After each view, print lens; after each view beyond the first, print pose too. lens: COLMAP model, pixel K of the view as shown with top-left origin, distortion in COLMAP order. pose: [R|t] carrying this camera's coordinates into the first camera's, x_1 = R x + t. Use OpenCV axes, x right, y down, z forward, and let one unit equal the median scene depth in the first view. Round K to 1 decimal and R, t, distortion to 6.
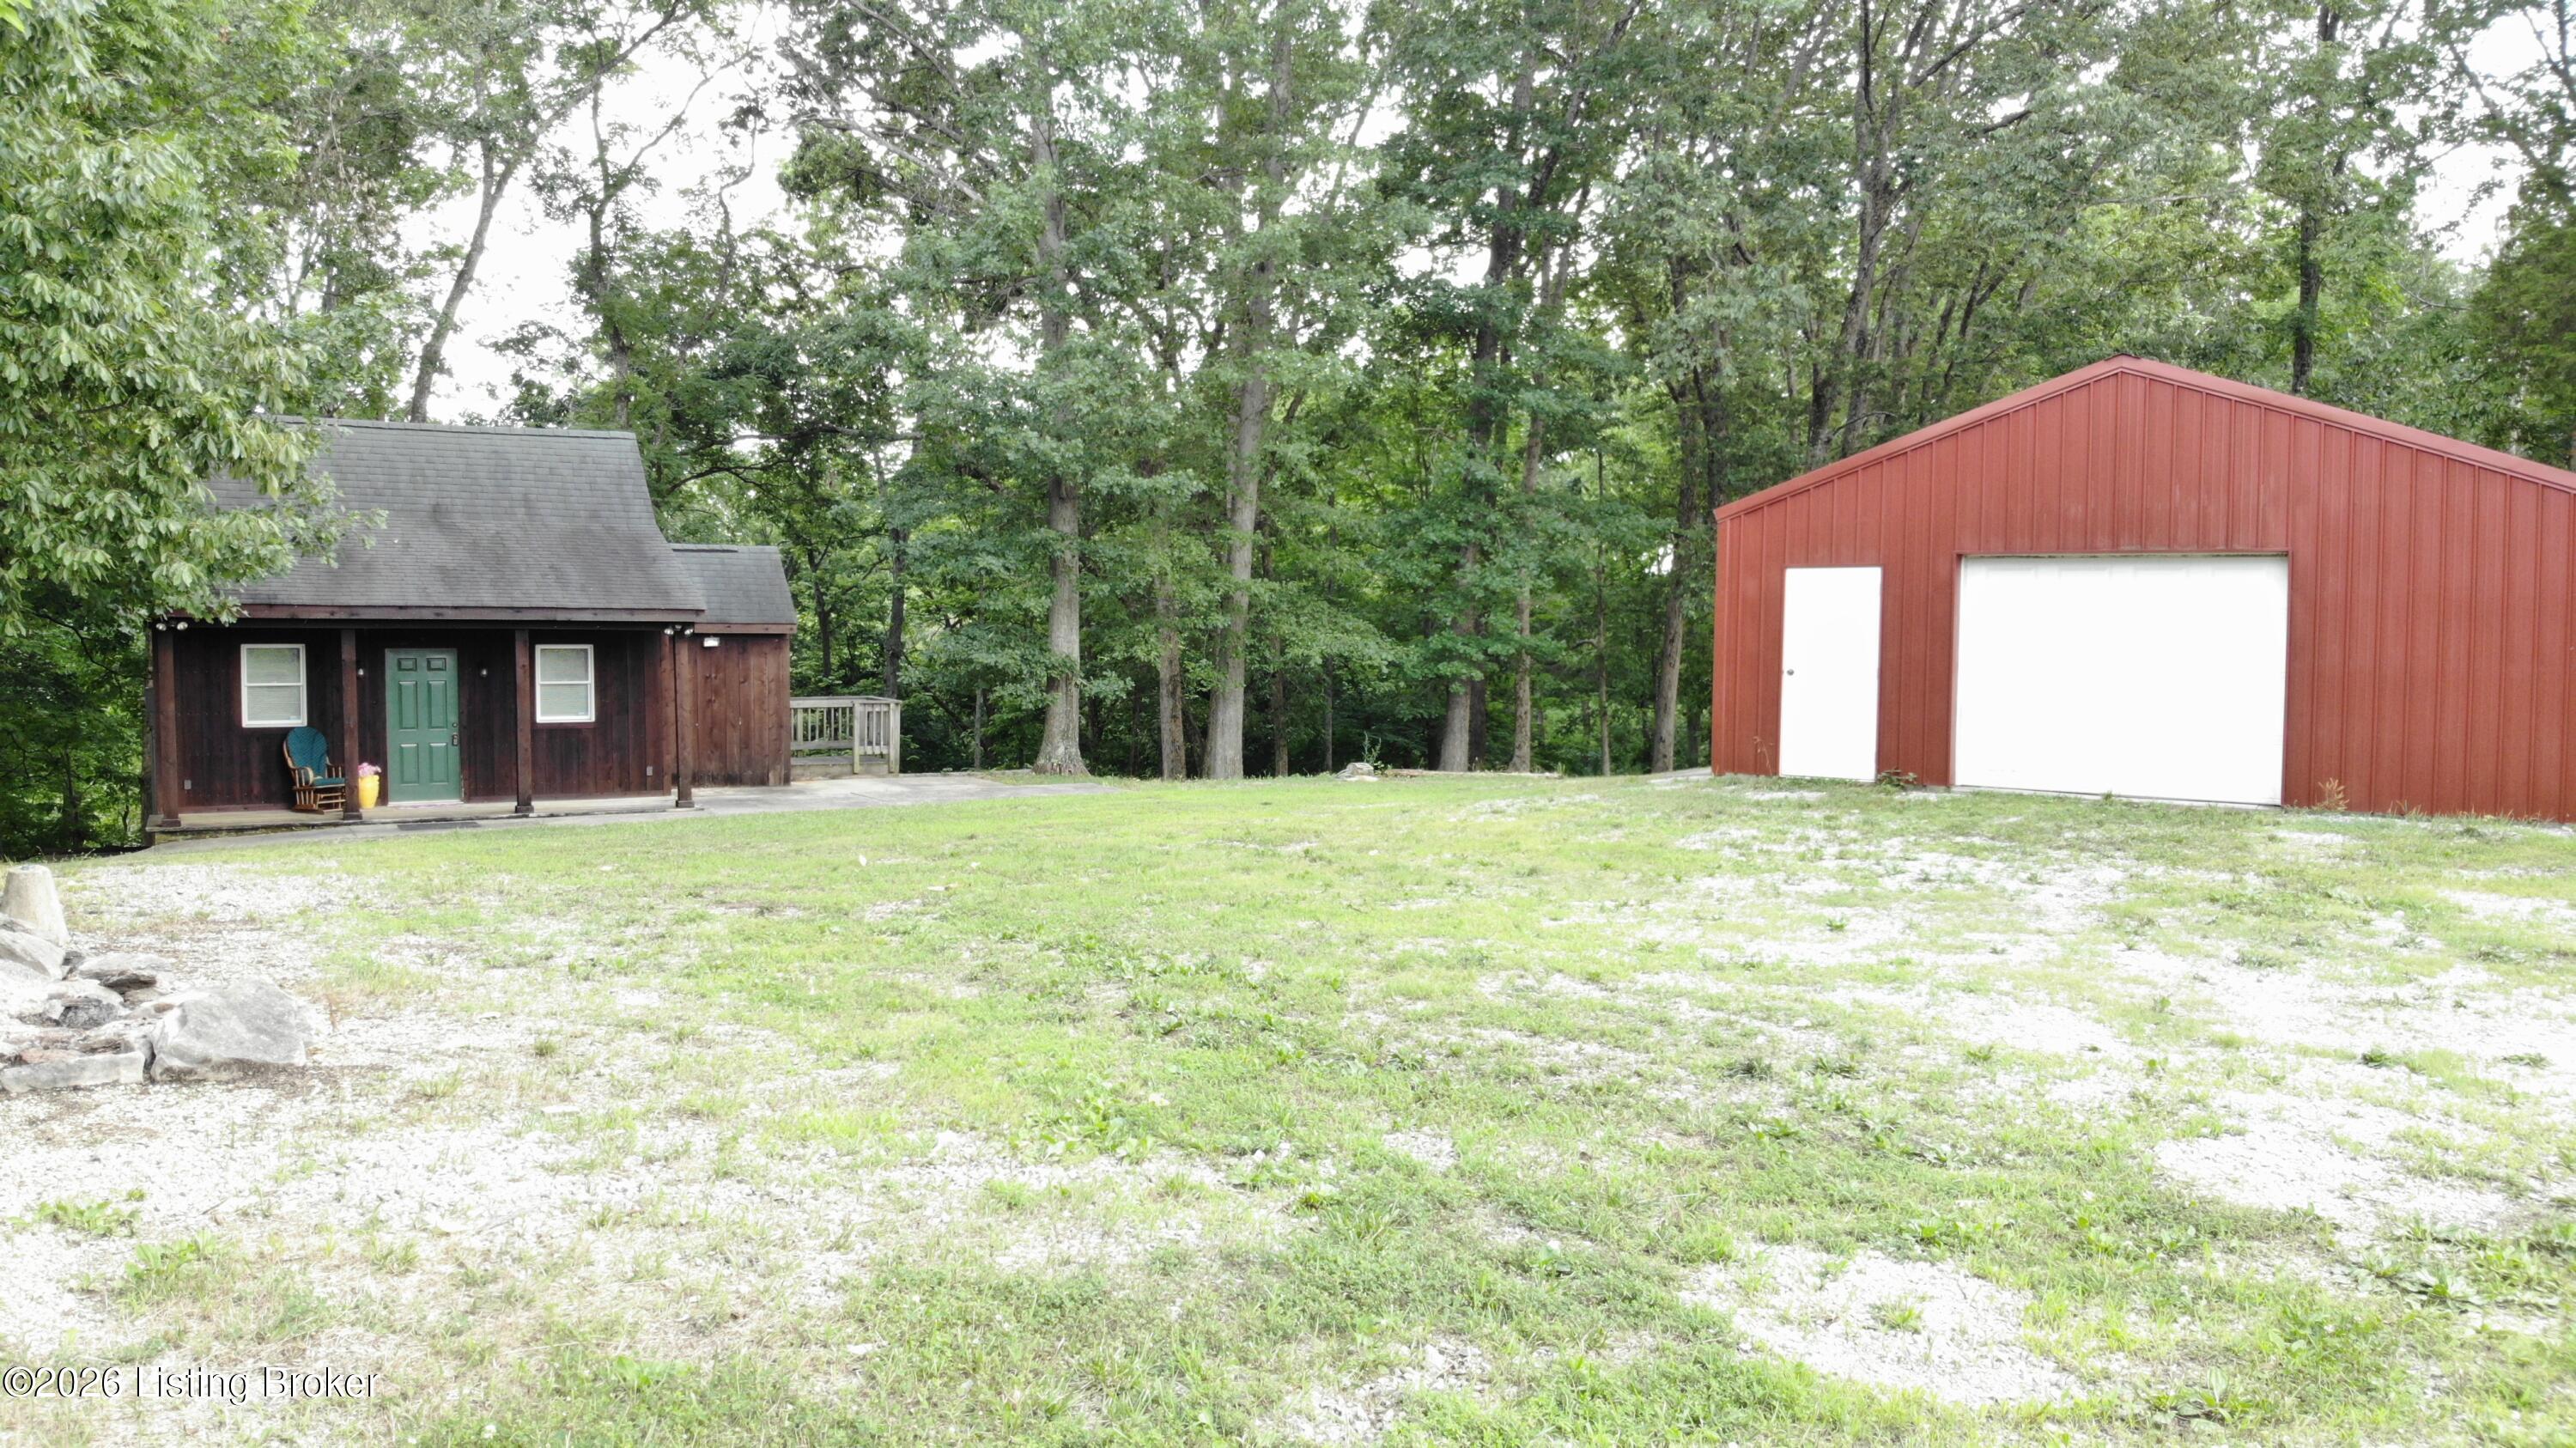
lens RADIAL K [[1811.4, 0, 1219.6], [0, 1811.4, 726.3], [0, 0, 1]] dist [0.067851, -0.184043]
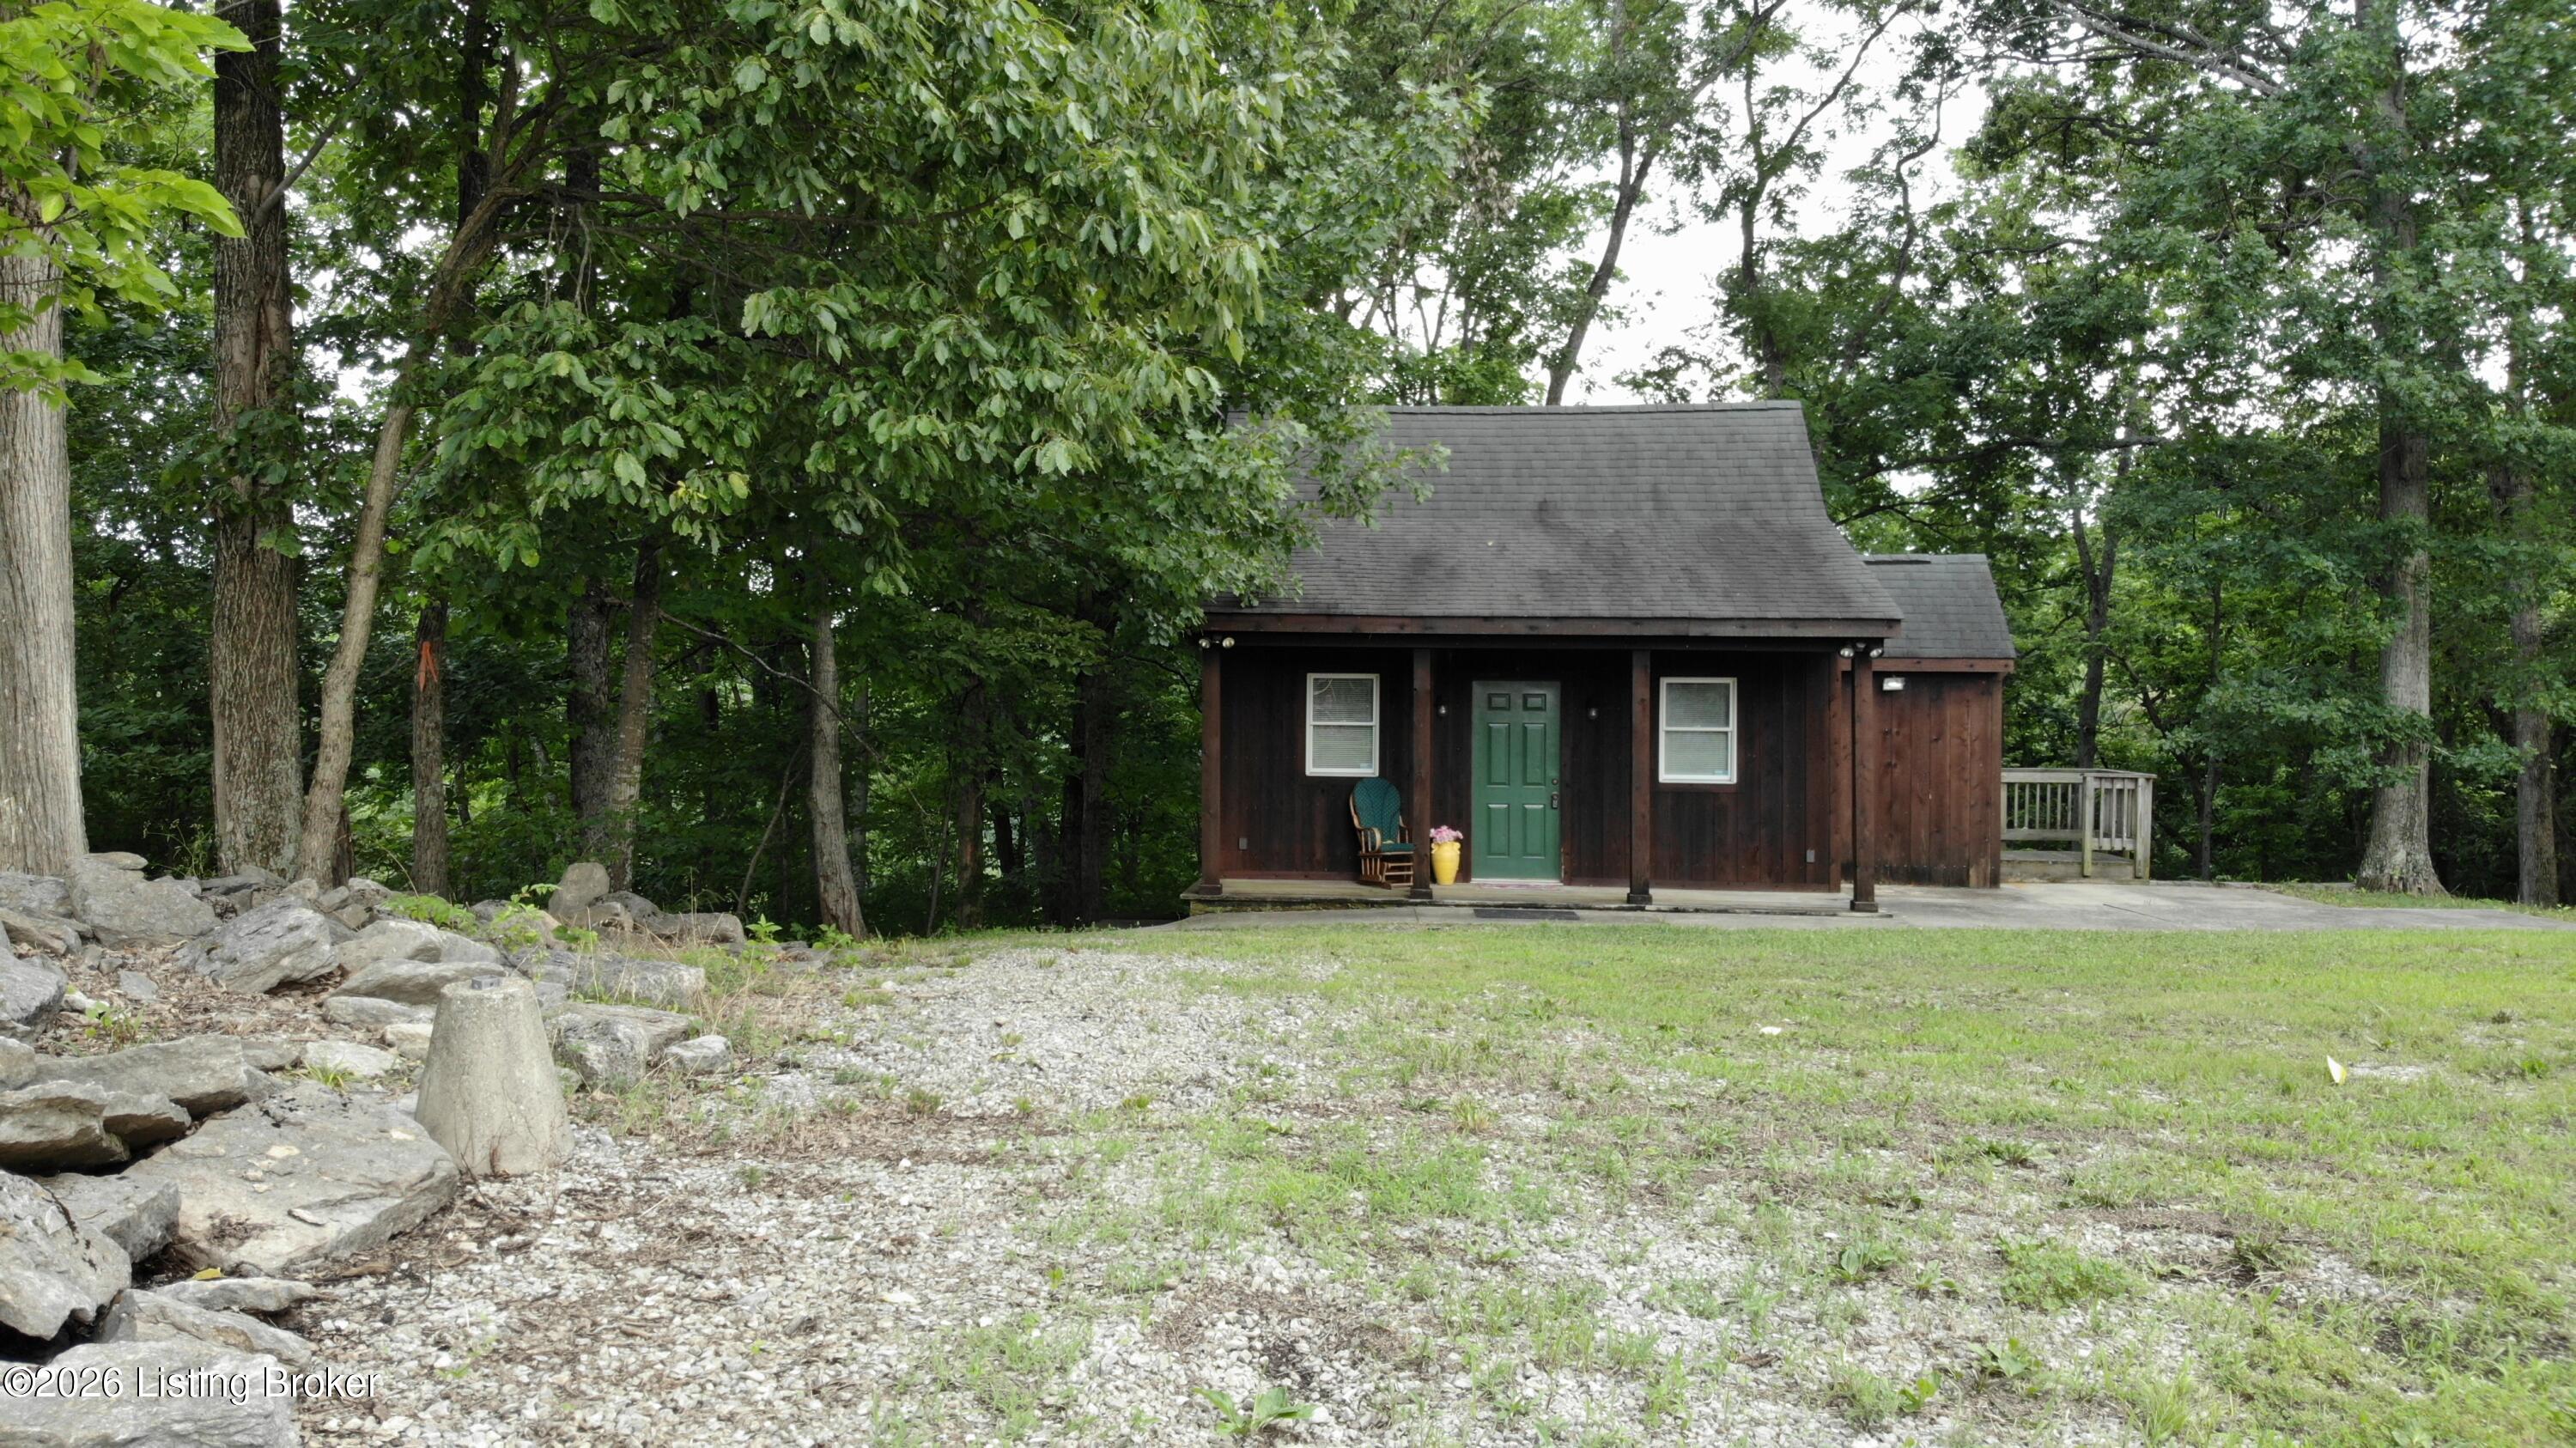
lens RADIAL K [[1811.4, 0, 1219.6], [0, 1811.4, 726.3], [0, 0, 1]] dist [0.067851, -0.184043]
pose [[0.824453, 0.007512, -0.565881, -0.107429], [-0.036766, 0.998510, -0.040312, 0.011831], [0.564736, 0.054040, 0.823501, 0.298117]]
